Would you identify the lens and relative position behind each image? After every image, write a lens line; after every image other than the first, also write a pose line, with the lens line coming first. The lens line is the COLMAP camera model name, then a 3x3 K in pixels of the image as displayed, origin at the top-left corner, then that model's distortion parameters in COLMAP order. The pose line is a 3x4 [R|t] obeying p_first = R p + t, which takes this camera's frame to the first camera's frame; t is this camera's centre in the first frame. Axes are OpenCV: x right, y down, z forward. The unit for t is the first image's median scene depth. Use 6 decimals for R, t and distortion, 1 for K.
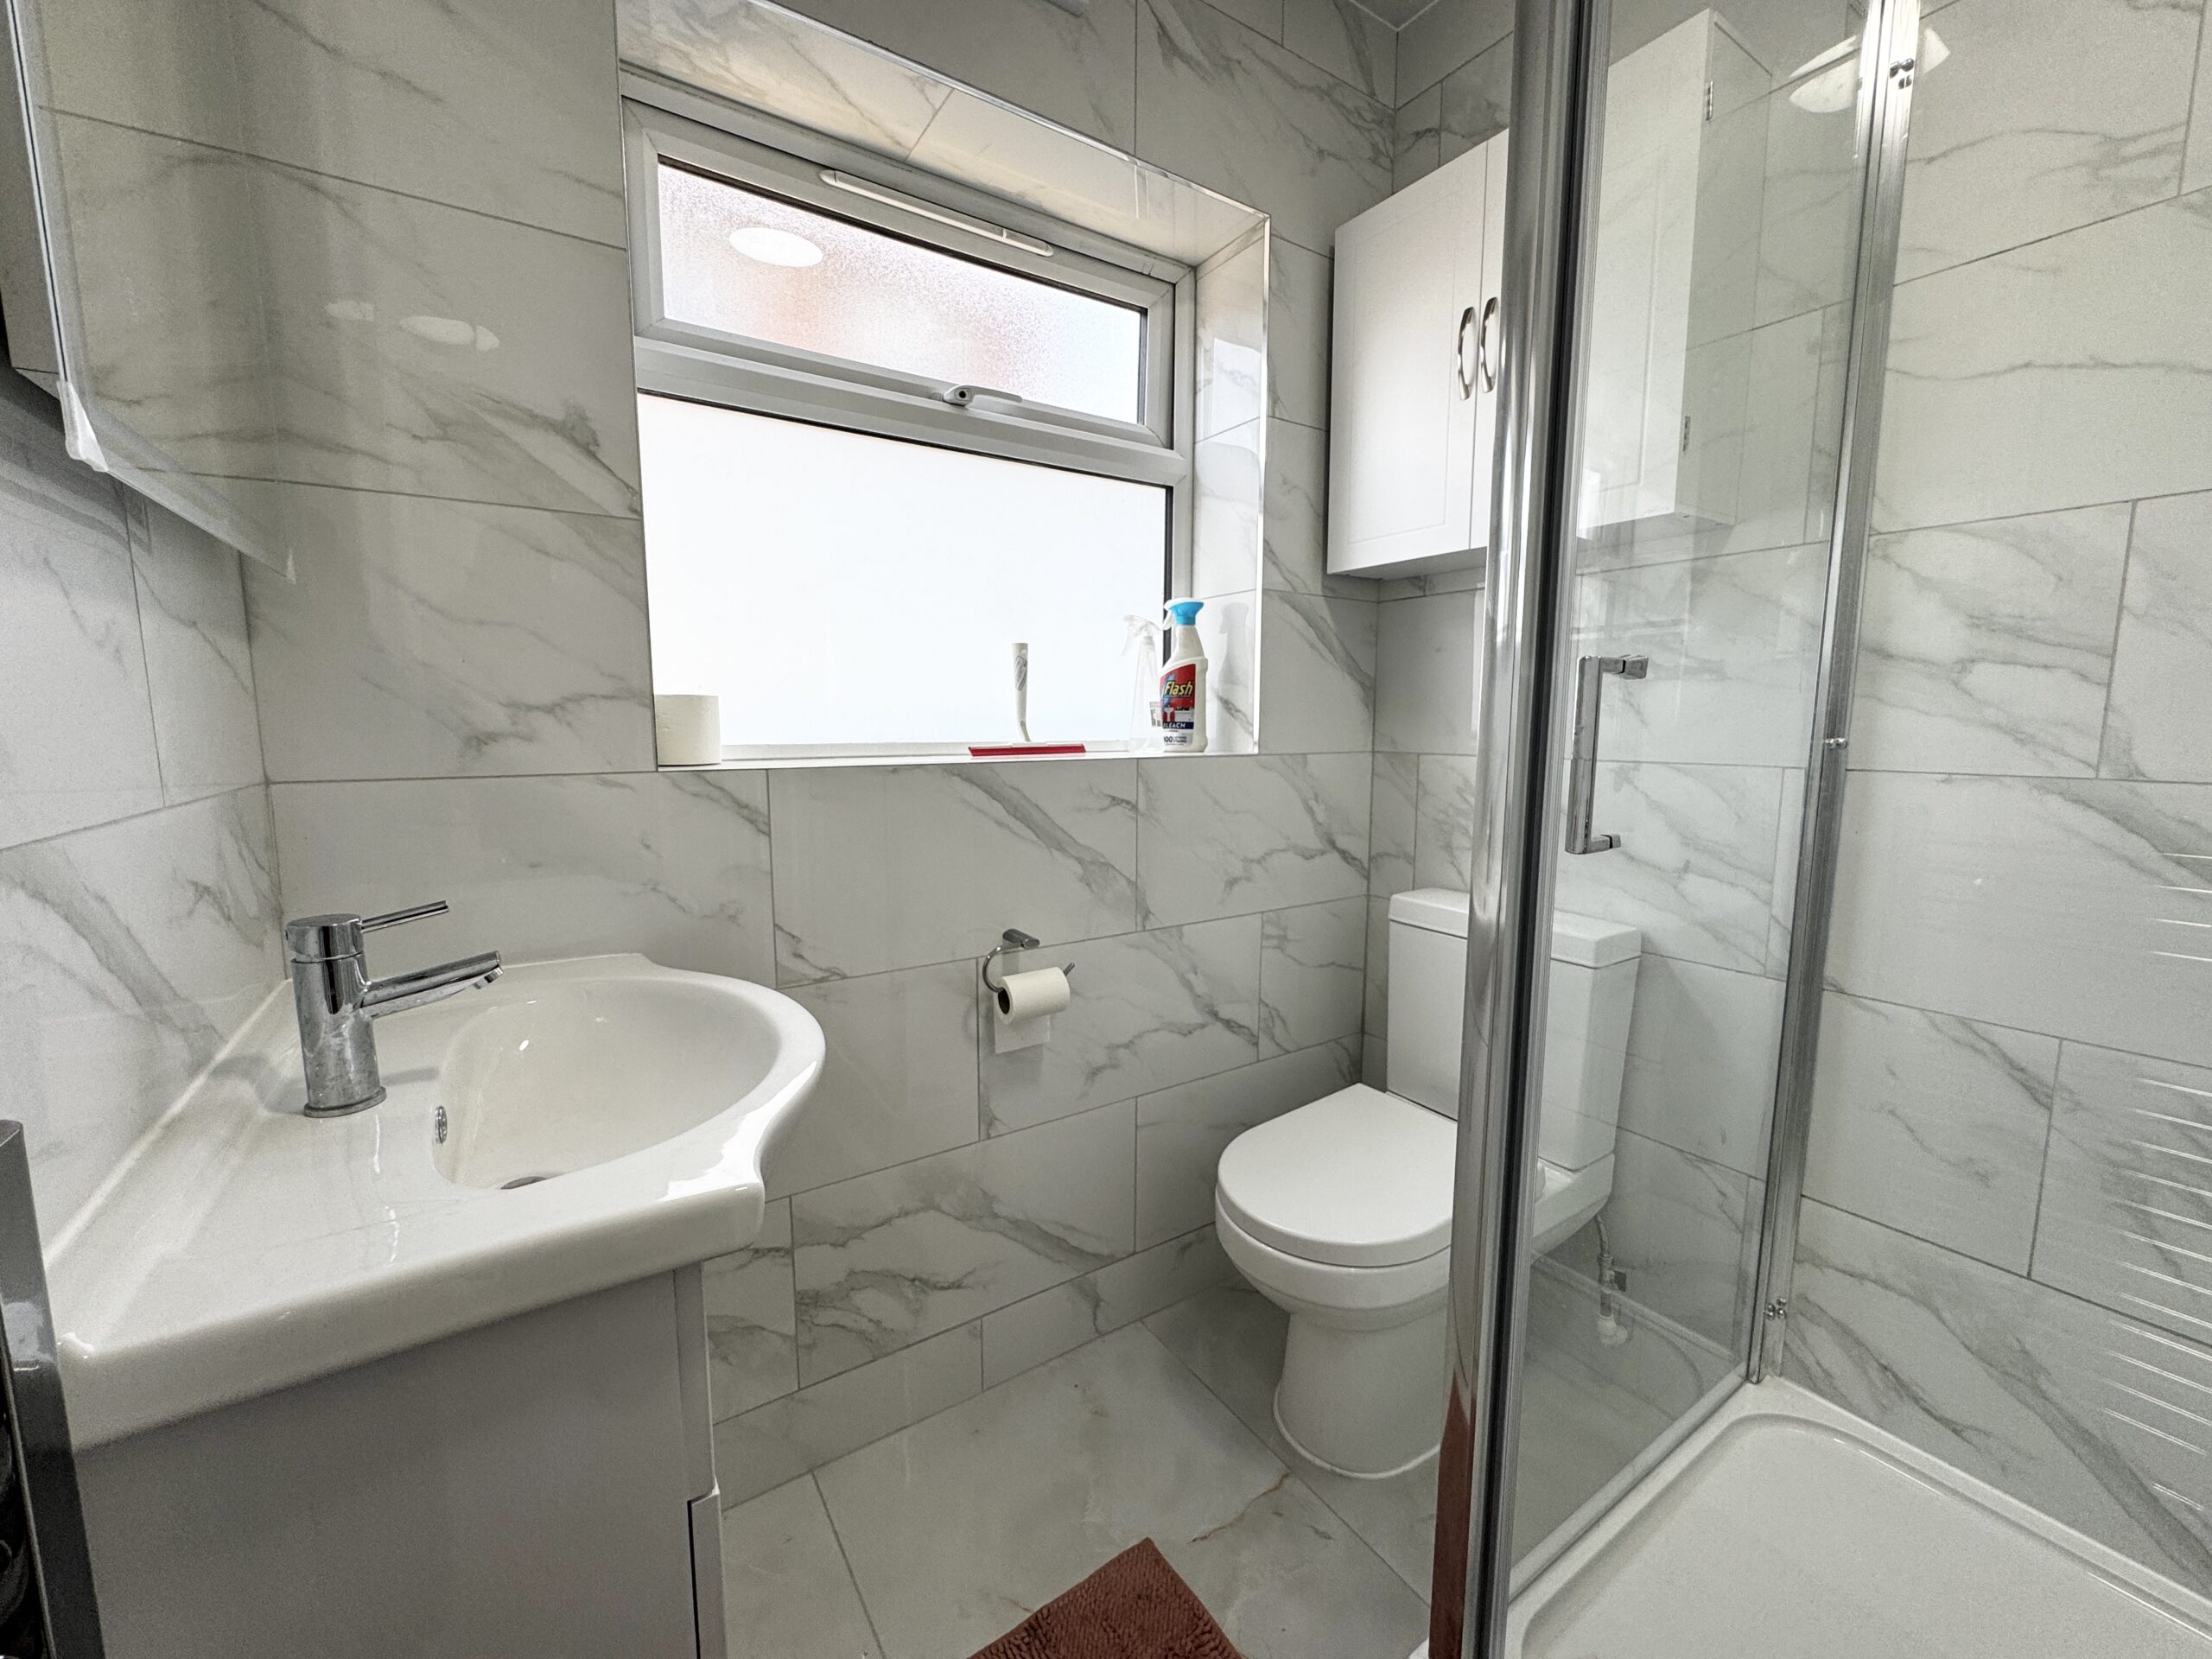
lens RADIAL K [[884.0, 0, 1103.0], [0, 884.0, 830.7], [0, 0, 1]] dist [-0.005153, 0.000707]
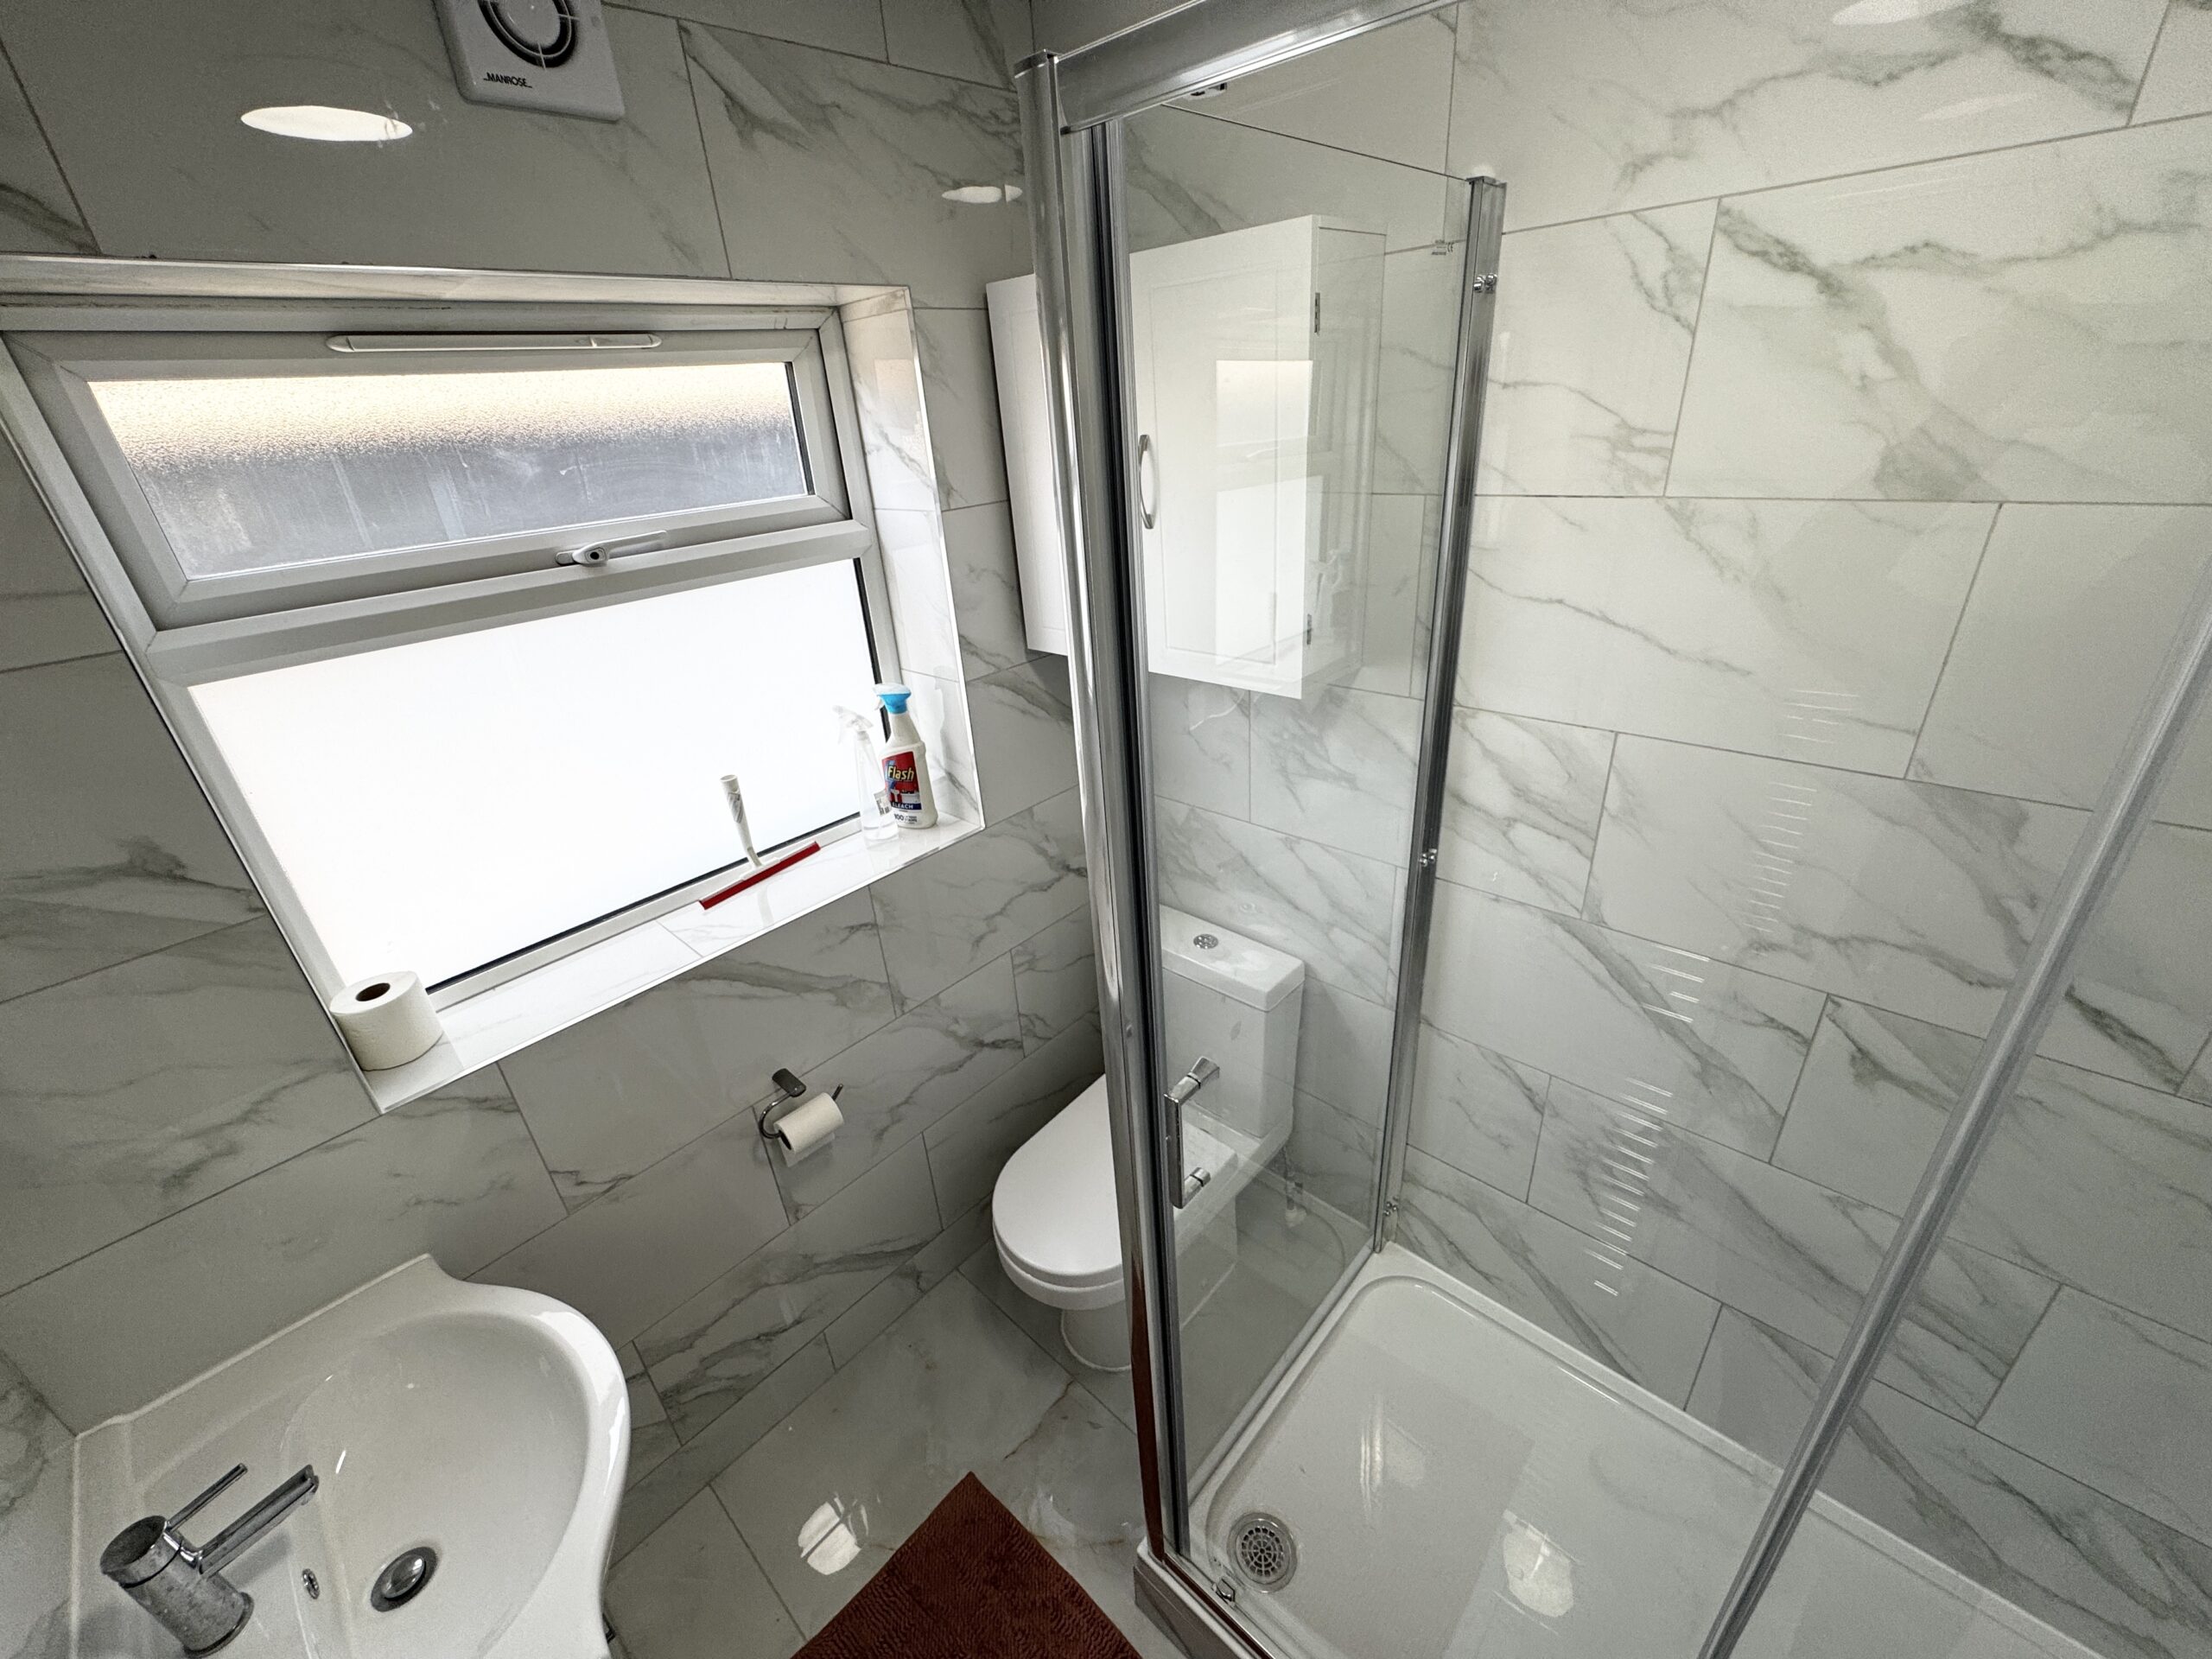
lens RADIAL K [[884.0, 0, 1103.0], [0, 884.0, 830.7], [0, 0, 1]] dist [-0.005153, 0.000707]
pose [[0.969437, -0.164444, 0.182069, 0.137247], [0.098634, 0.940735, 0.324484, -0.485784], [-0.224638, -0.296609, 0.928203, -0.034778]]
